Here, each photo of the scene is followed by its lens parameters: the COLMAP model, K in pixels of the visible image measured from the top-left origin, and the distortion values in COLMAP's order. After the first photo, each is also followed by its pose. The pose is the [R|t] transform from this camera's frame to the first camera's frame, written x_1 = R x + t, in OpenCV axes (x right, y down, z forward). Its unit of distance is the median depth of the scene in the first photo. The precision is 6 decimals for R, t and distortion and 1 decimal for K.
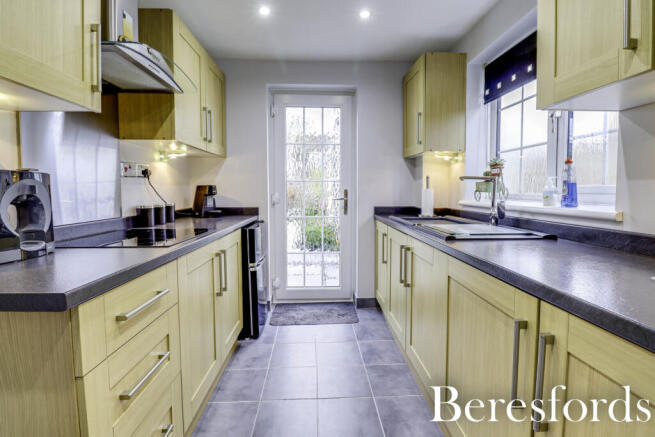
lens RADIAL K [[302.6, 0, 328.4], [0, 302.6, 208.7], [0, 0, 1]] dist [-0.000471, -0.011827]
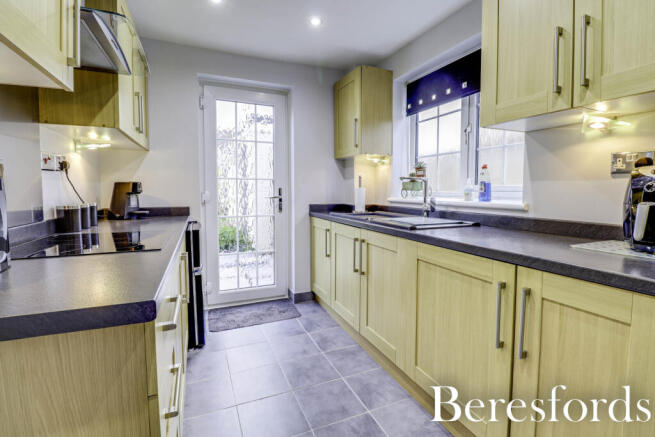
lens RADIAL K [[302.6, 0, 328.4], [0, 302.6, 208.7], [0, 0, 1]] dist [-0.000471, -0.011827]
pose [[0.937468, -0.018499, 0.347579, -0.191052], [0.017629, 0.999829, 0.005665, 0.004336], [-0.347624, 0.000816, 0.937634, -0.004835]]
